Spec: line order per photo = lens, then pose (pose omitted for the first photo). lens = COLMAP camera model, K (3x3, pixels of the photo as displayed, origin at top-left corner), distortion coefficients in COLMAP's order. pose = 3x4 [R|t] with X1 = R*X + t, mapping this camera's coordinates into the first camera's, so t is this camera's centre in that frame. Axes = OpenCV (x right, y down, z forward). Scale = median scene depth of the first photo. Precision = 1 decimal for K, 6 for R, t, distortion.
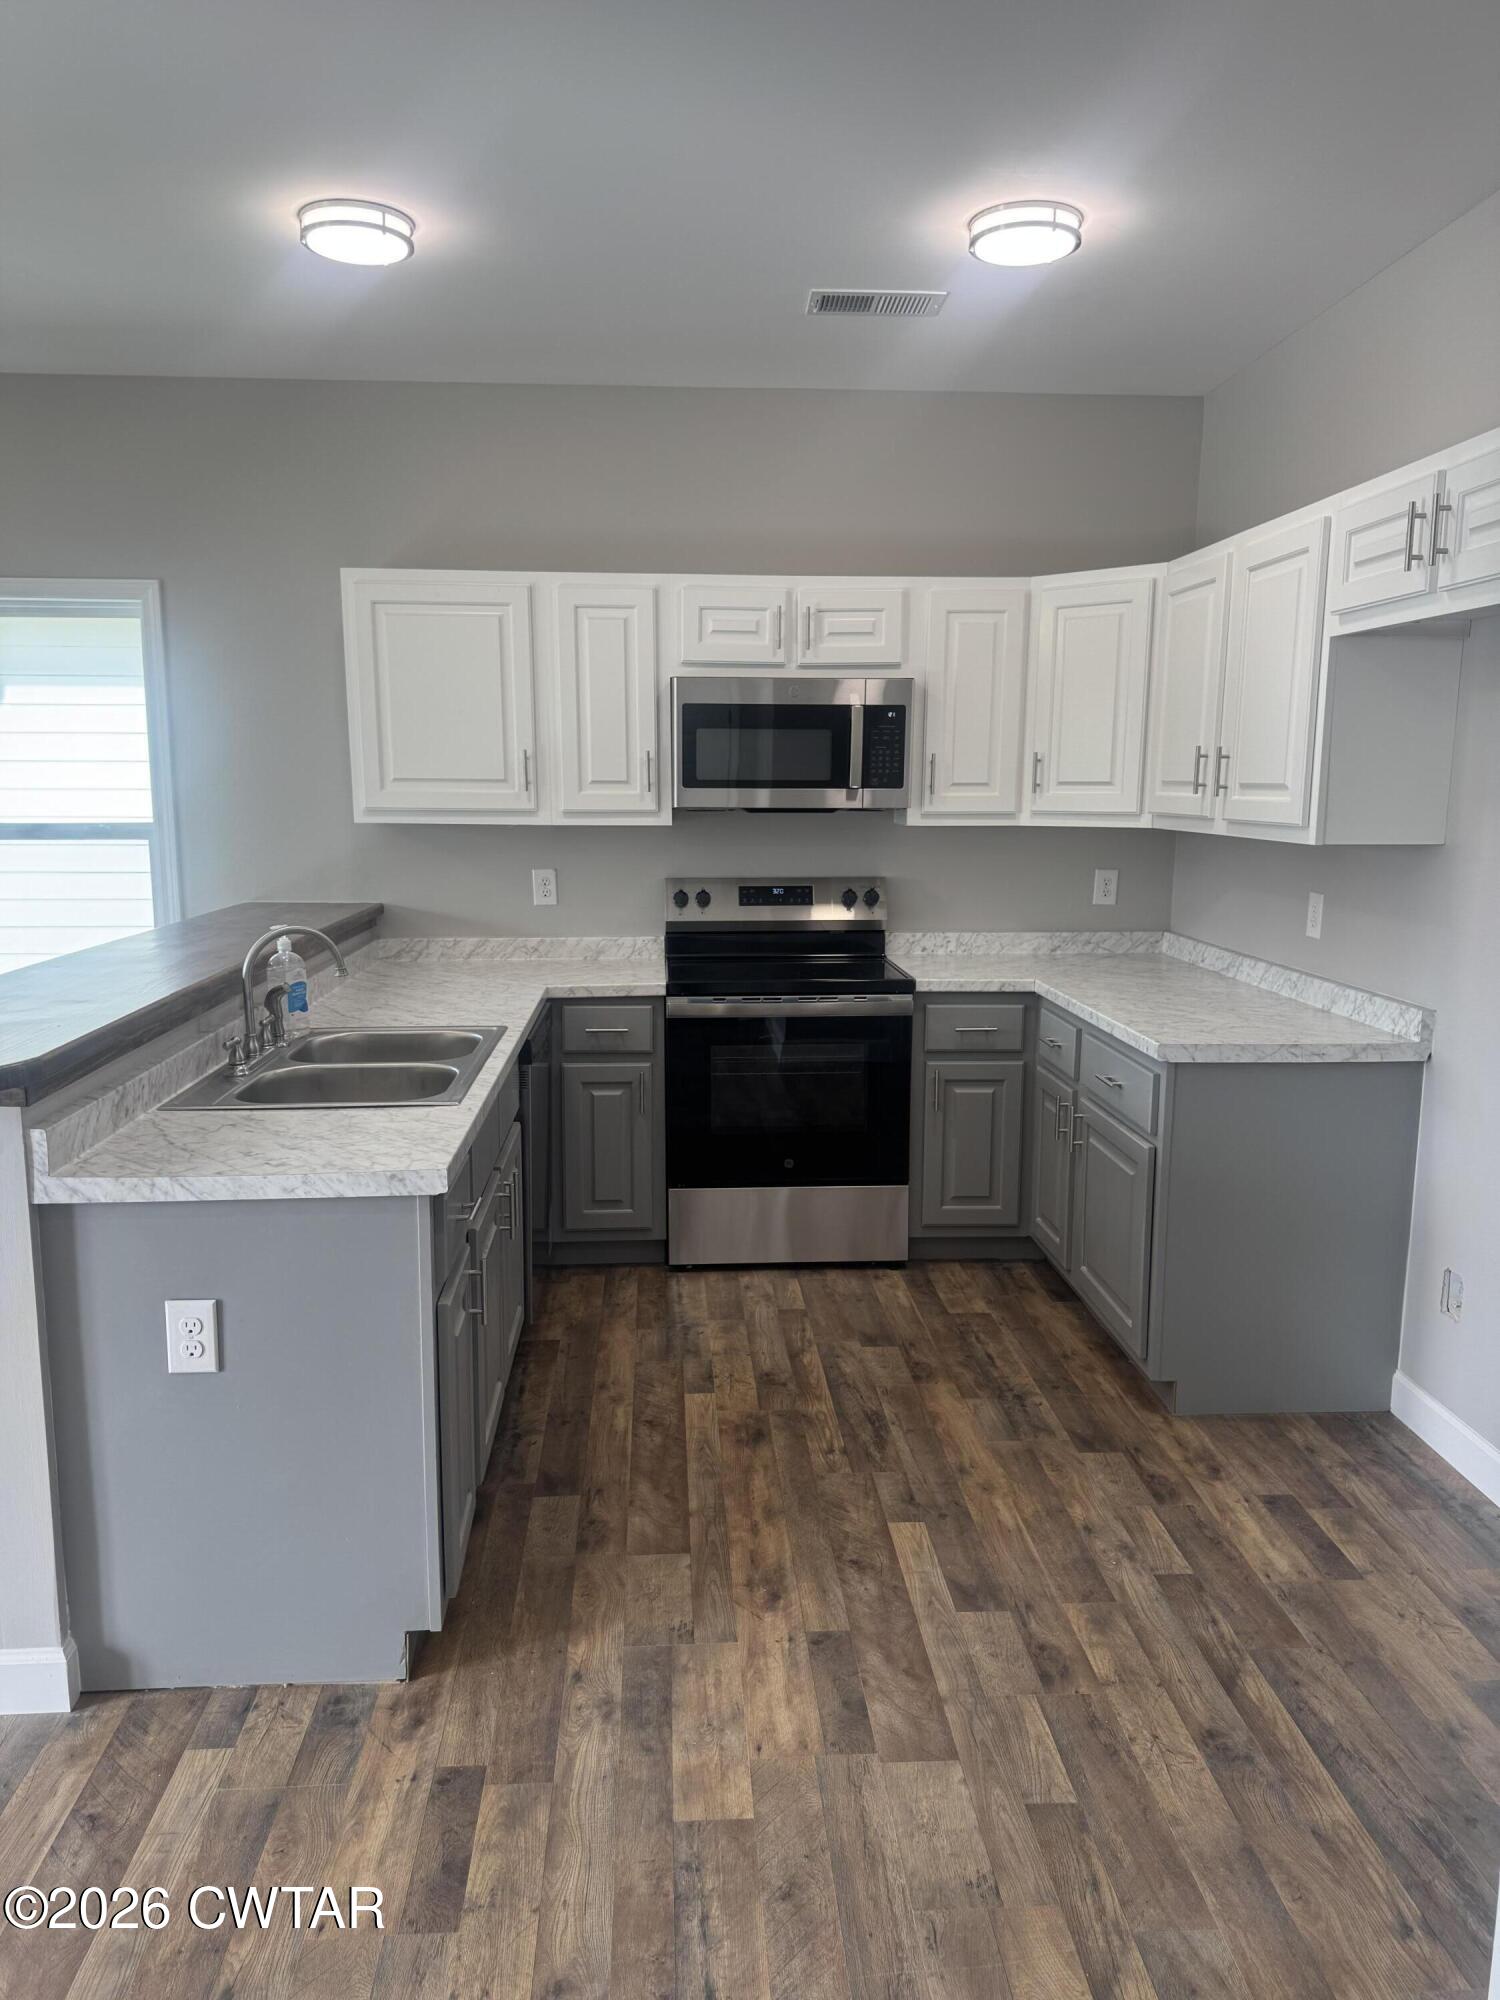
lens RADIAL K [[1429.3, 0, 750.0], [0, 1429.3, 1000.0], [0, 0, 1]] dist [0.113011, -0.123023]
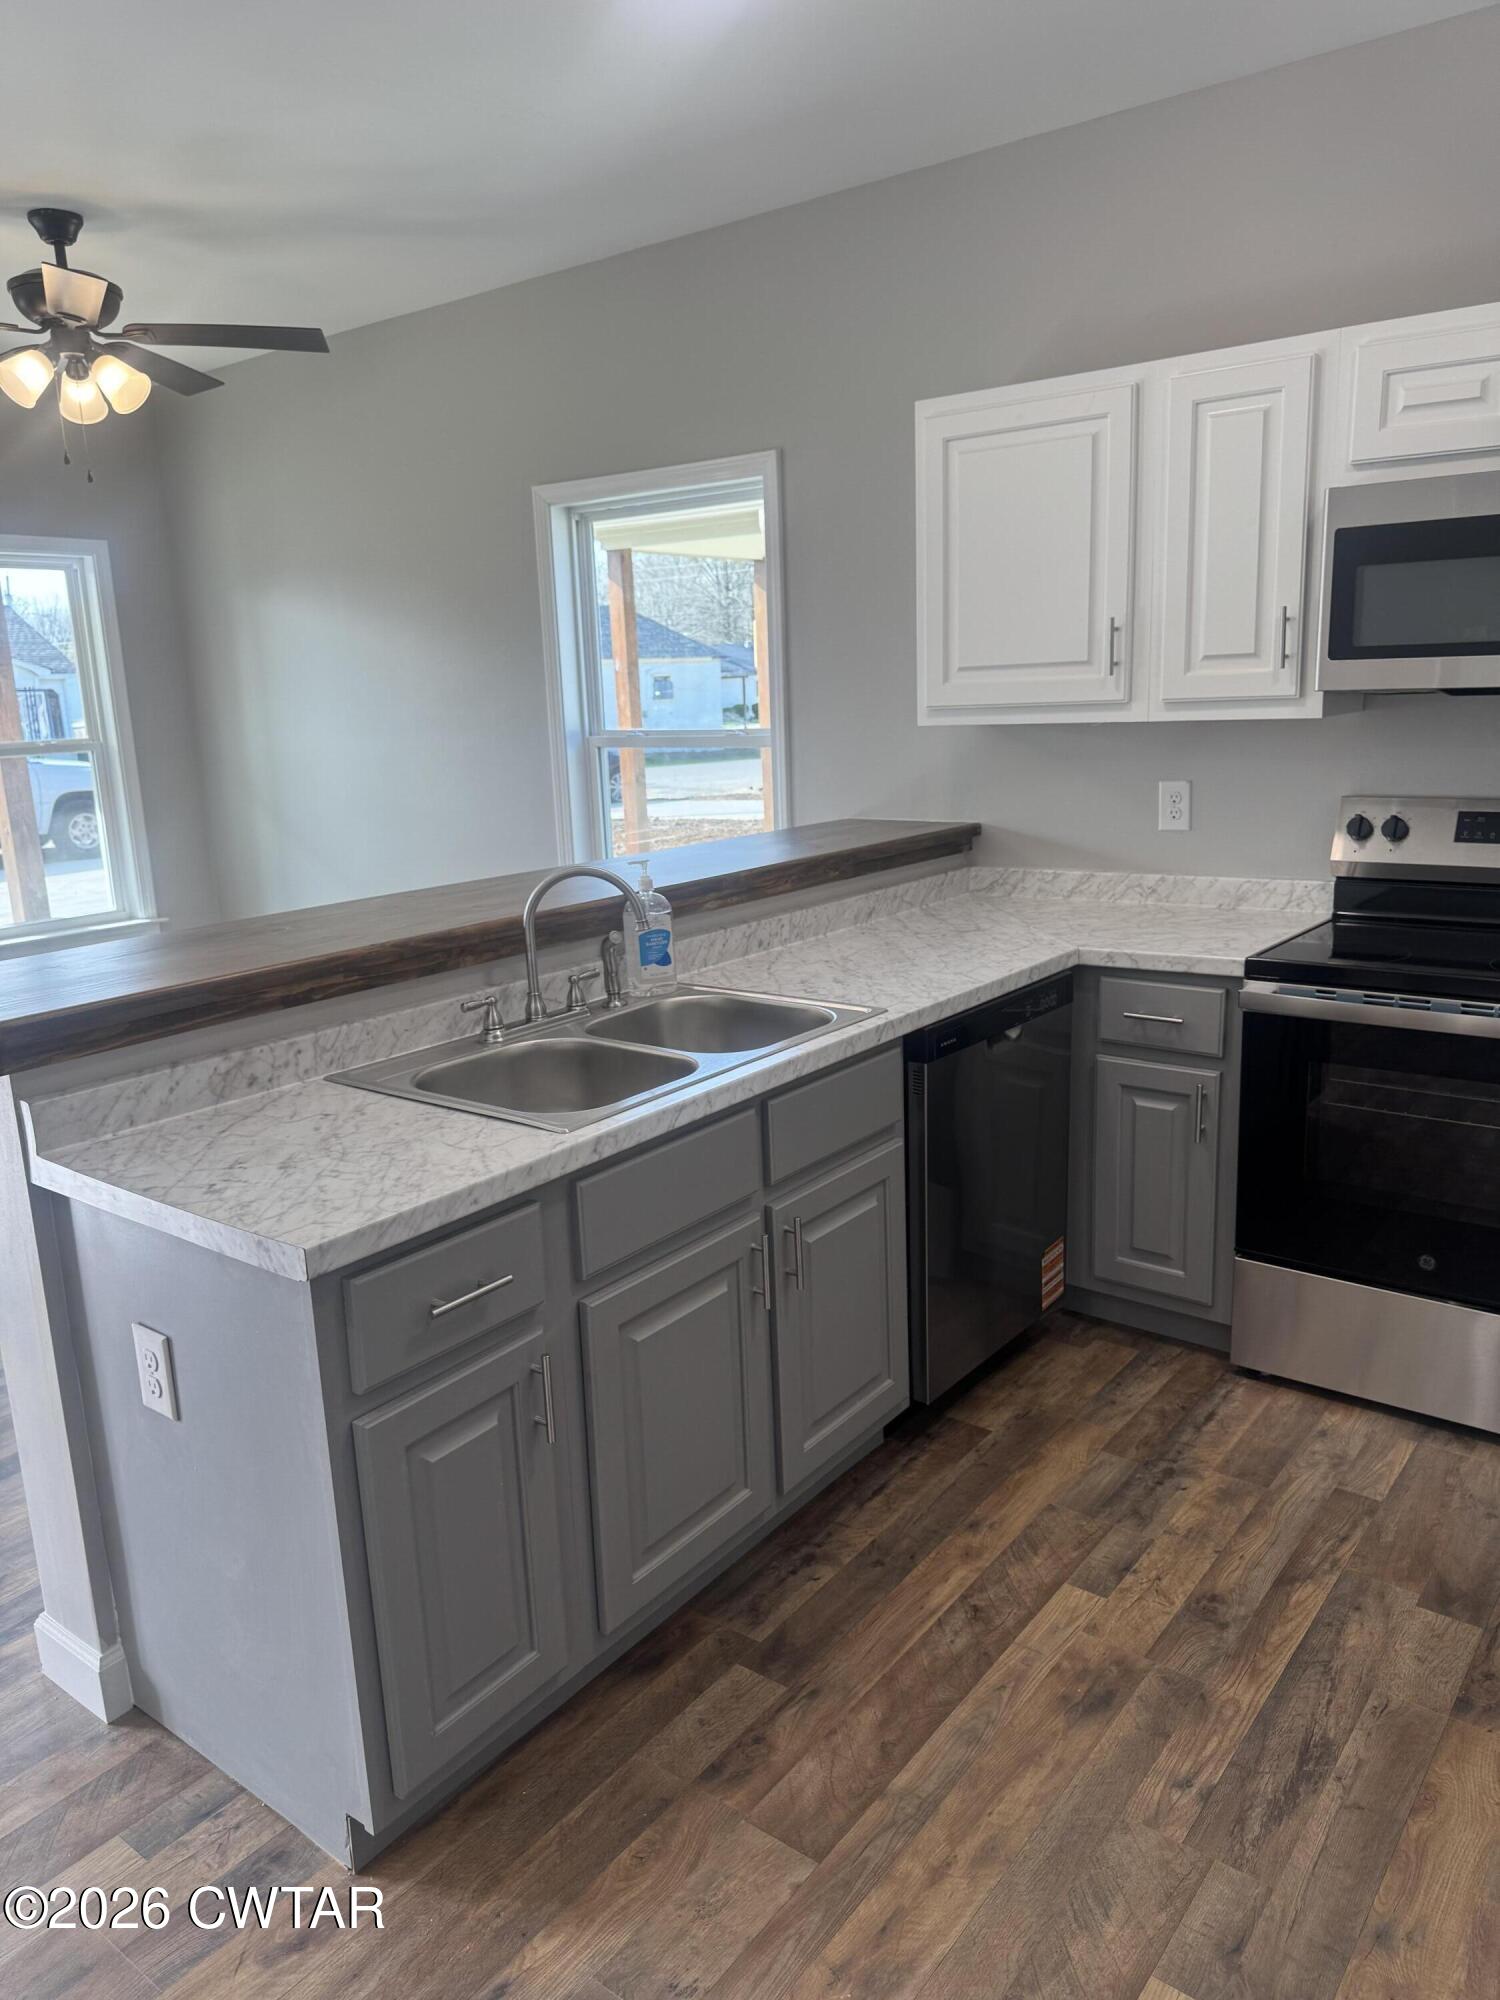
lens RADIAL K [[1442.1, 0, 750.0], [0, 1442.1, 1000.0], [0, 0, 1]] dist [0.027434, -0.025853]
pose [[0.743171, 0.113416, -0.659420, 0.239090], [-0.061235, 0.992922, 0.101764, -0.052040], [0.666294, -0.035248, 0.744856, 0.373433]]
